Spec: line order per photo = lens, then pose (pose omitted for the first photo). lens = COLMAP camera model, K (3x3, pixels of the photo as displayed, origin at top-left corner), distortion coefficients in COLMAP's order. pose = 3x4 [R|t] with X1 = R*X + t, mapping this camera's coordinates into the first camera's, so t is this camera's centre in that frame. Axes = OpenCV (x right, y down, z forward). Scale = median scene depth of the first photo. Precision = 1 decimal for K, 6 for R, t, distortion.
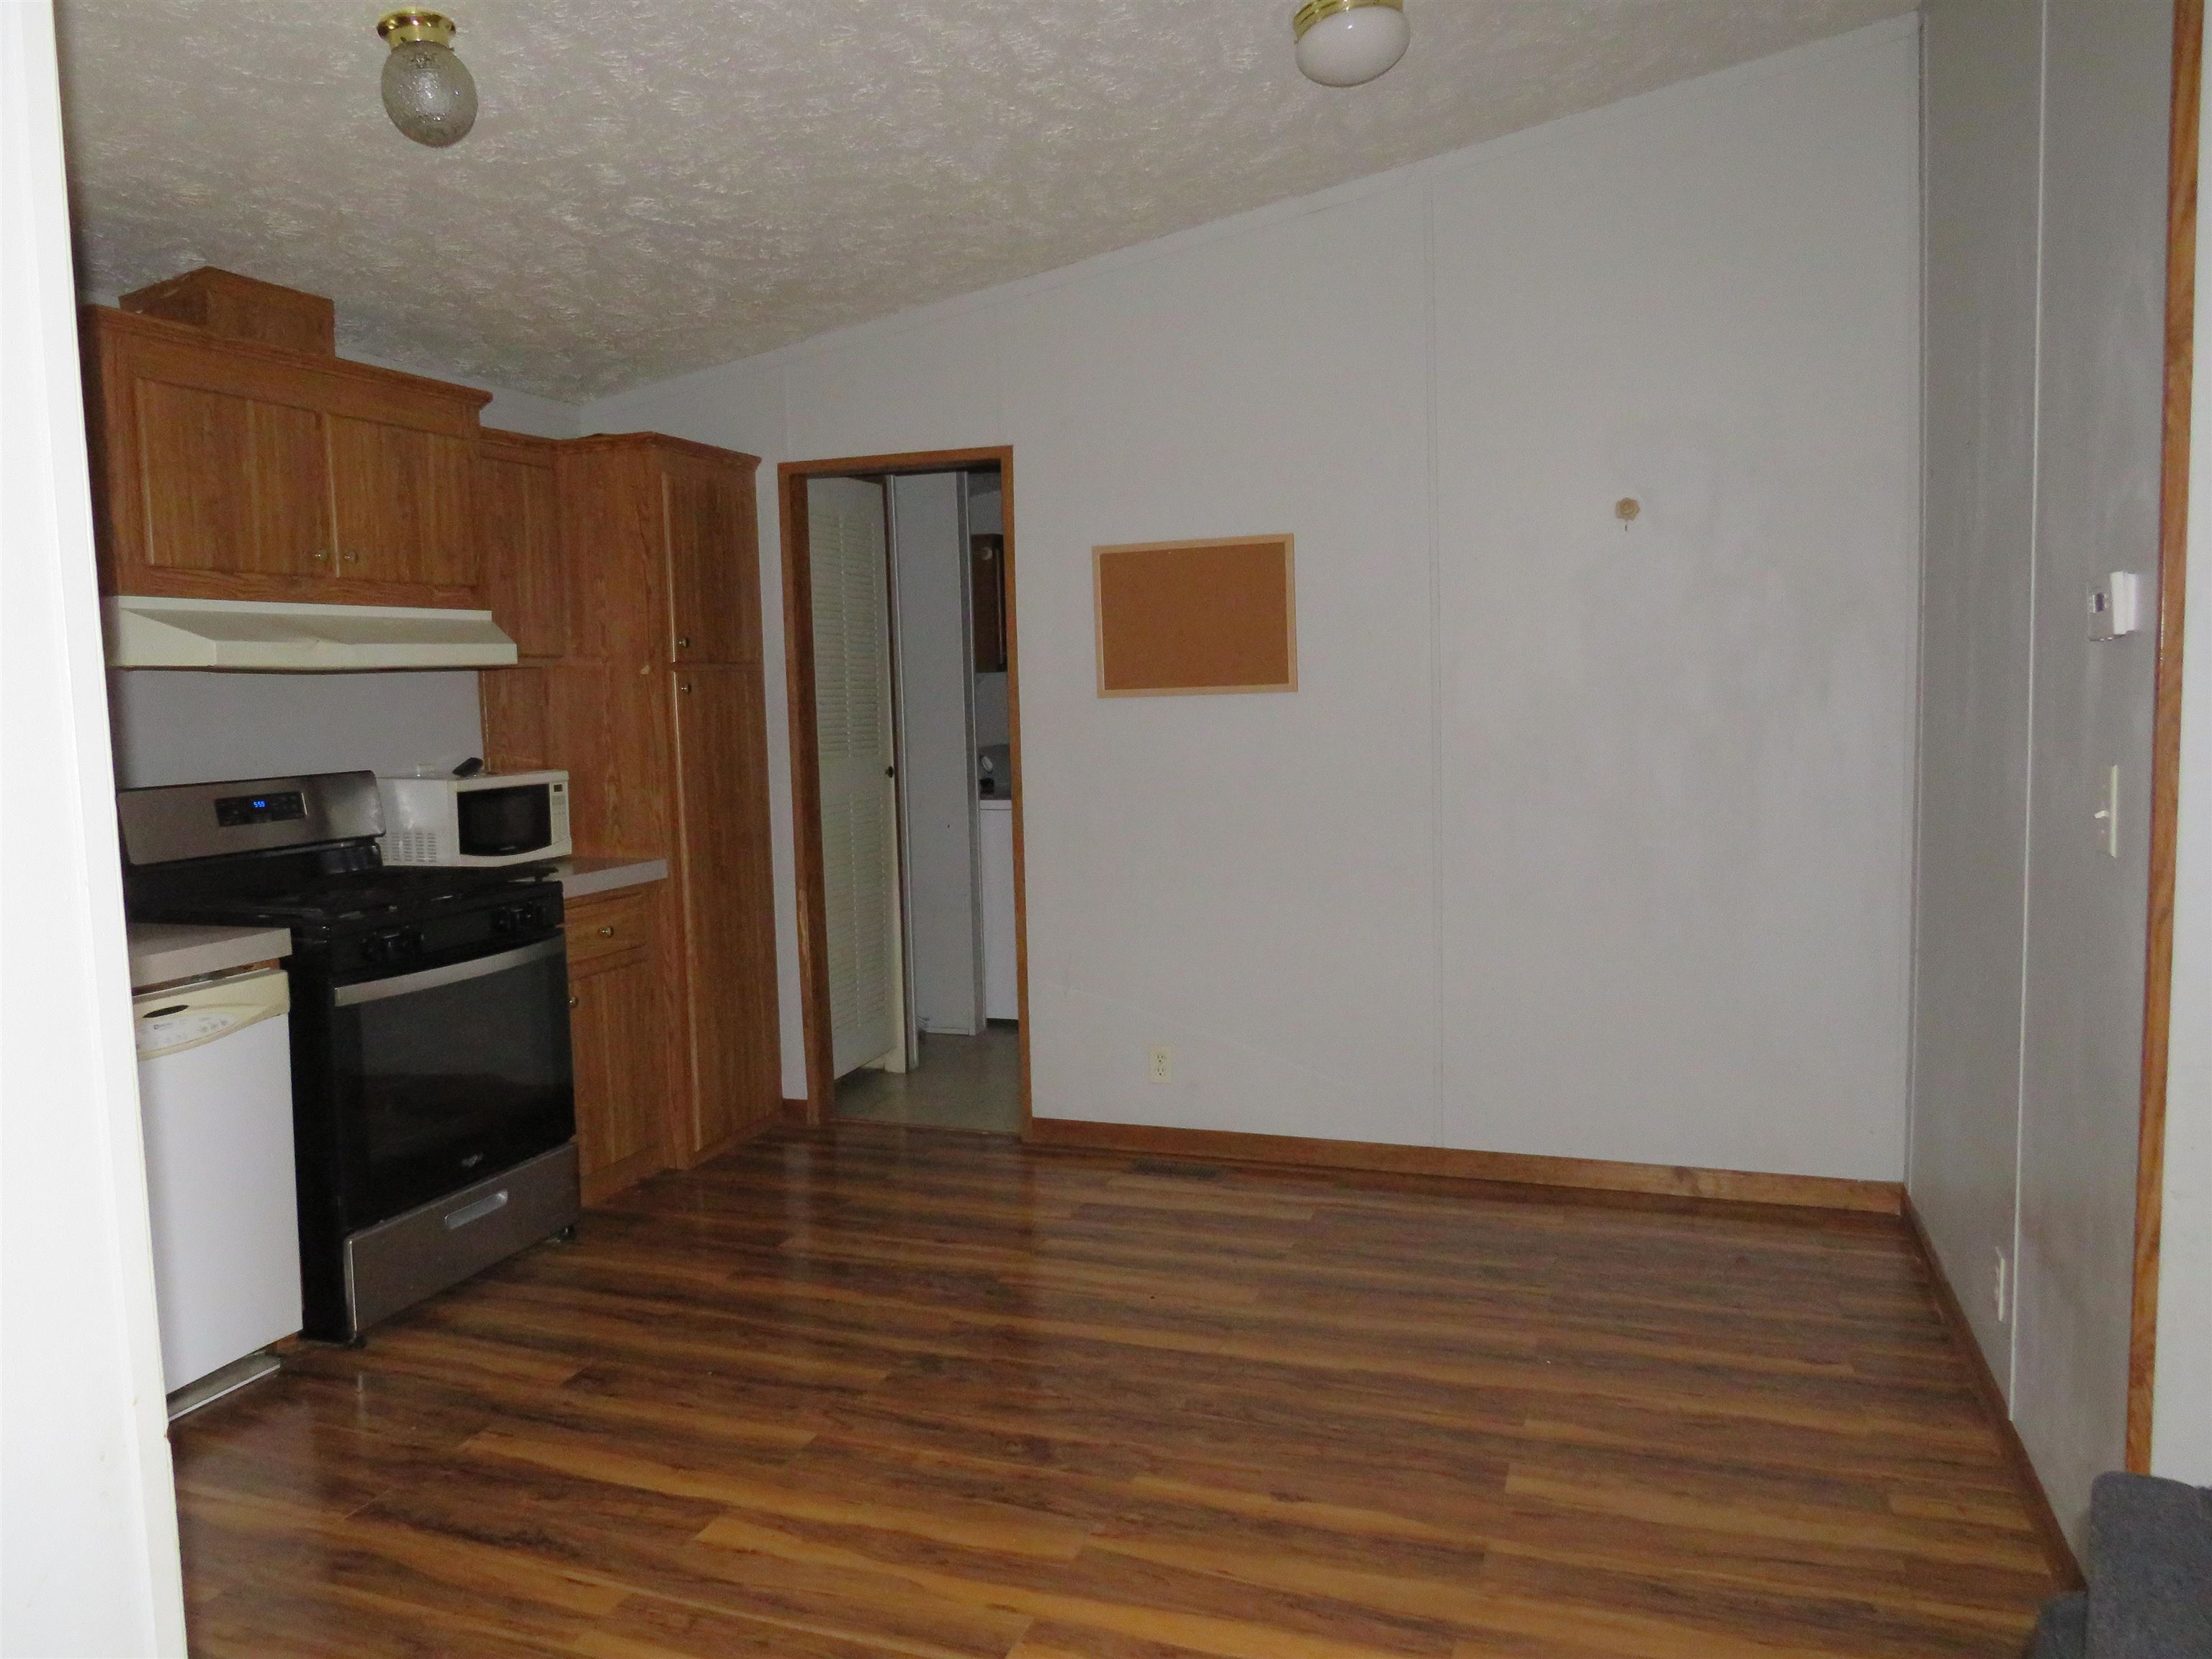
lens RADIAL K [[1553.1, 0, 1083.2], [0, 1553.1, 828.4], [0, 0, 1]] dist [-0.021567, -0.004874]
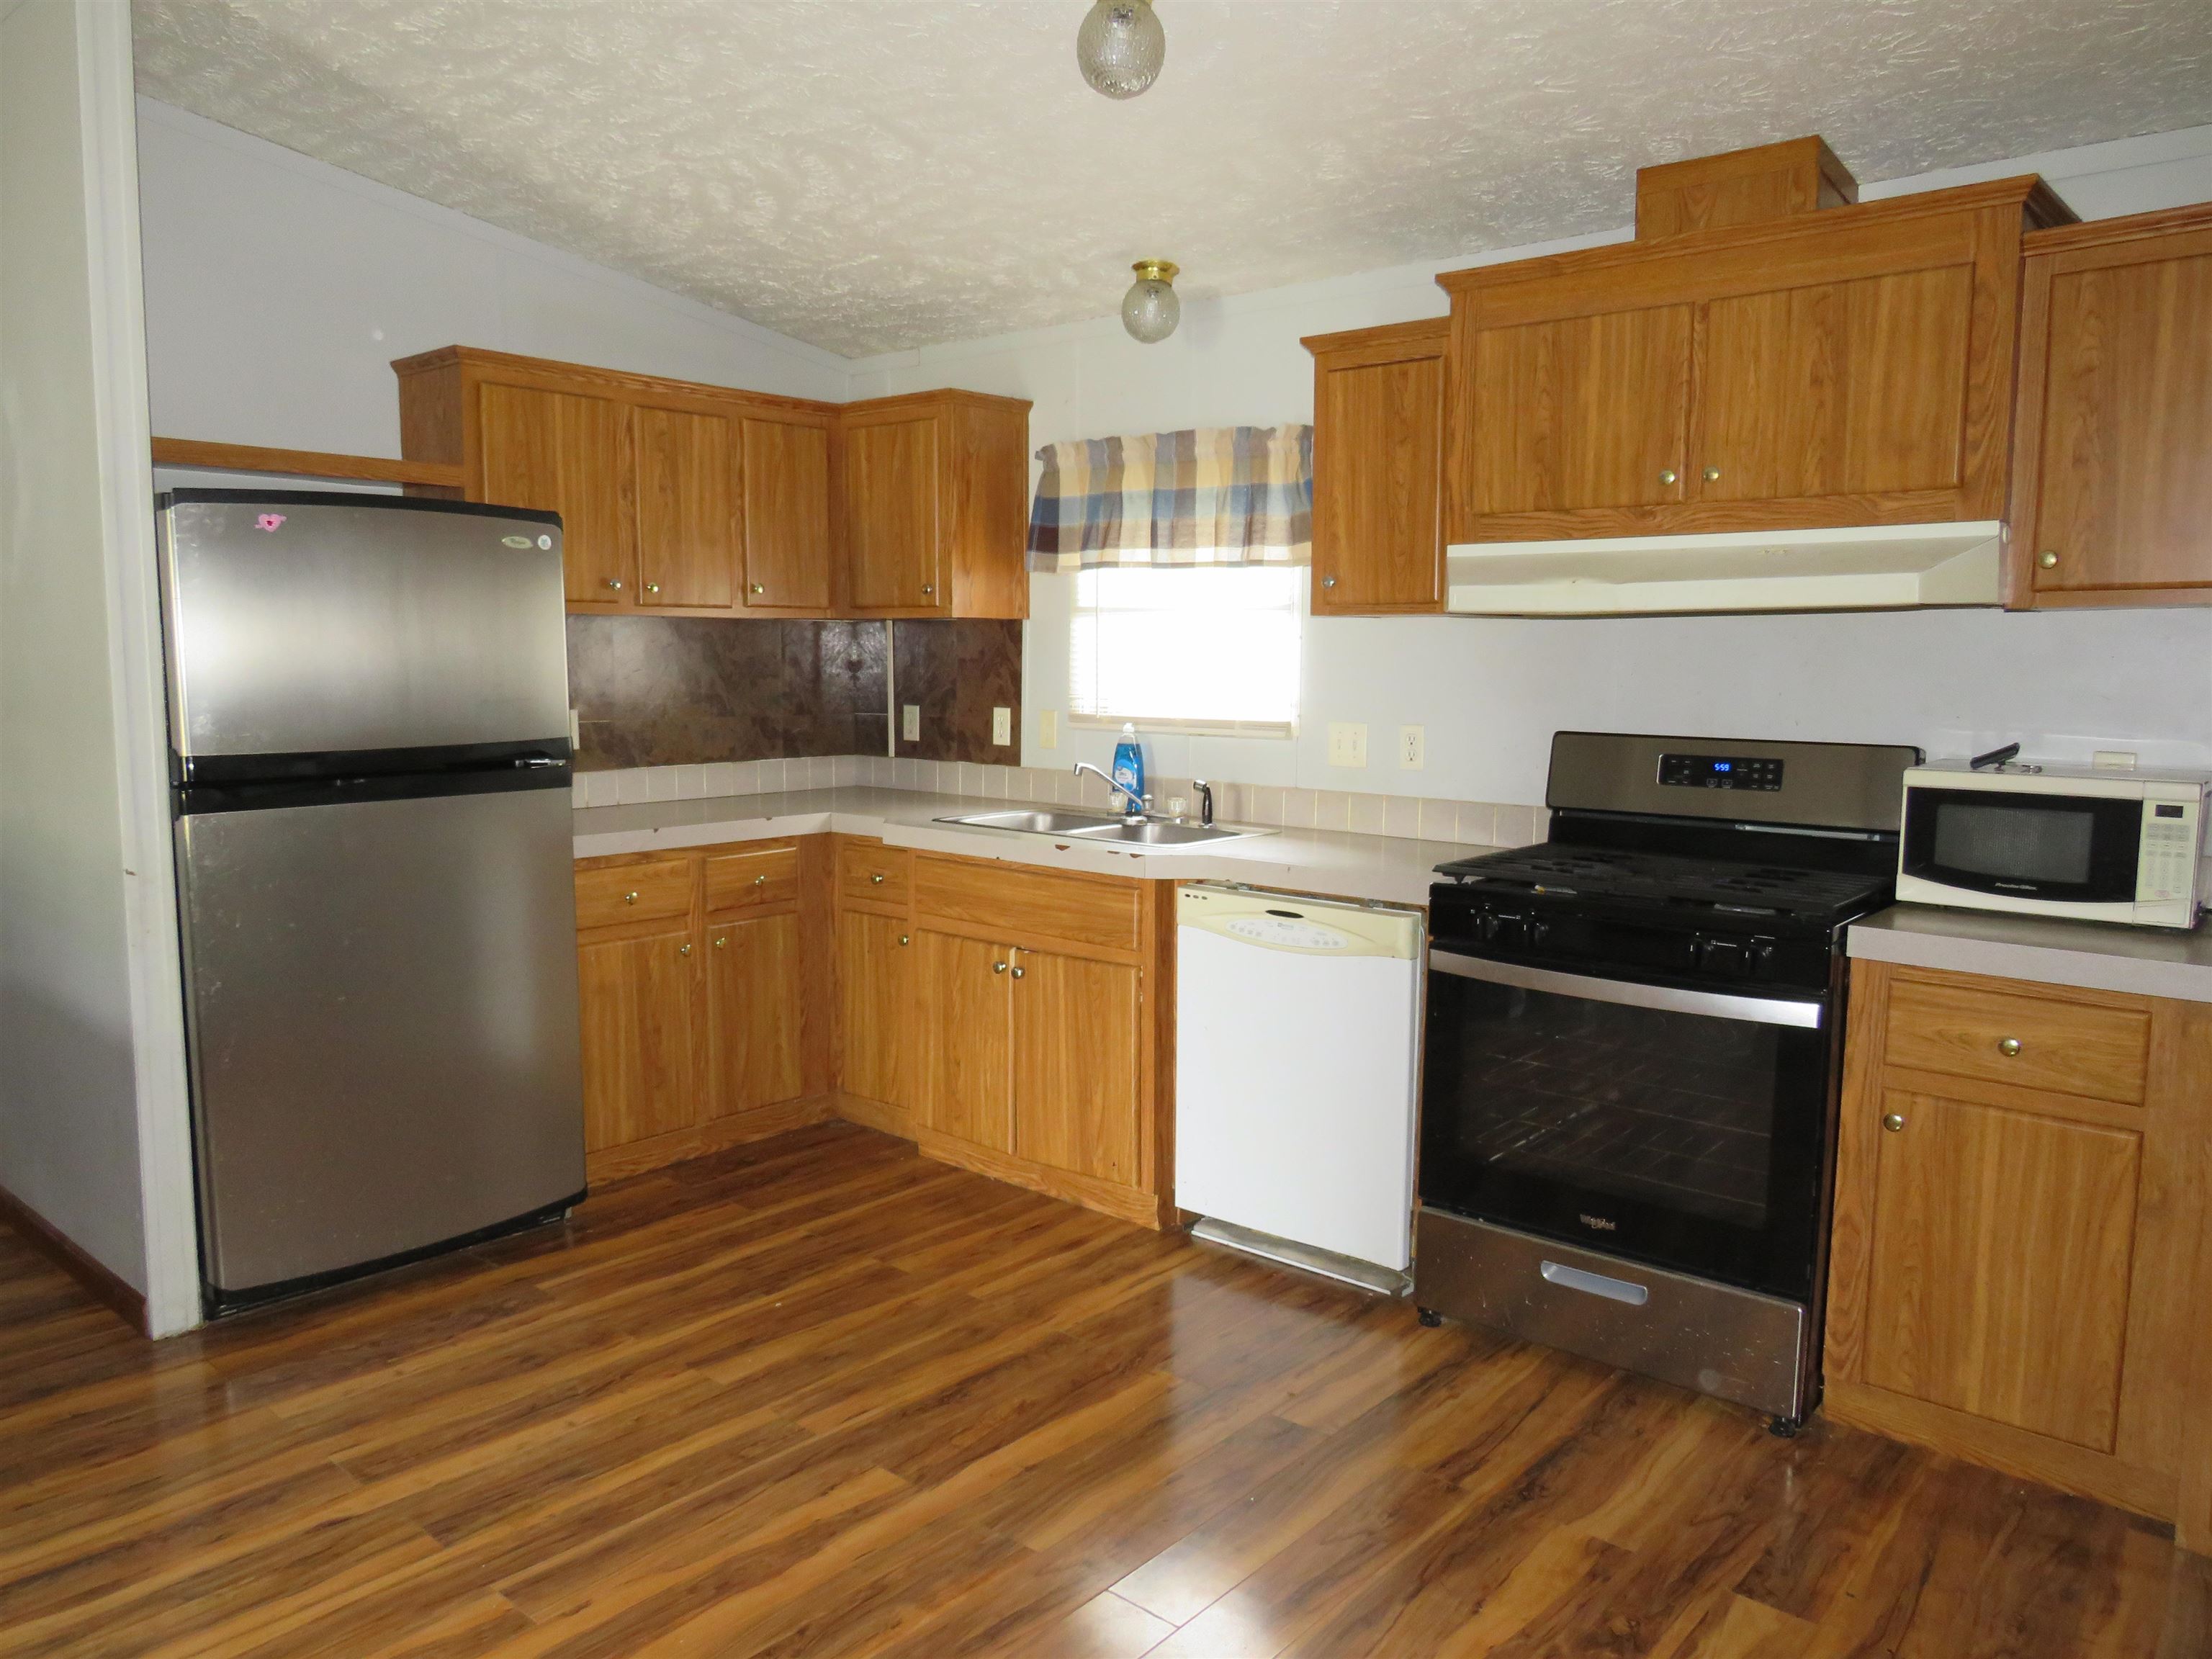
lens RADIAL K [[1553.1, 0, 1083.2], [0, 1553.1, 828.4], [0, 0, 1]] dist [-0.021567, -0.004874]
pose [[-0.342728, 0.126188, -0.930921, 0.452145], [-0.086447, 0.982497, 0.165005, -0.104506], [0.935449, 0.137027, -0.325821, 1.046826]]
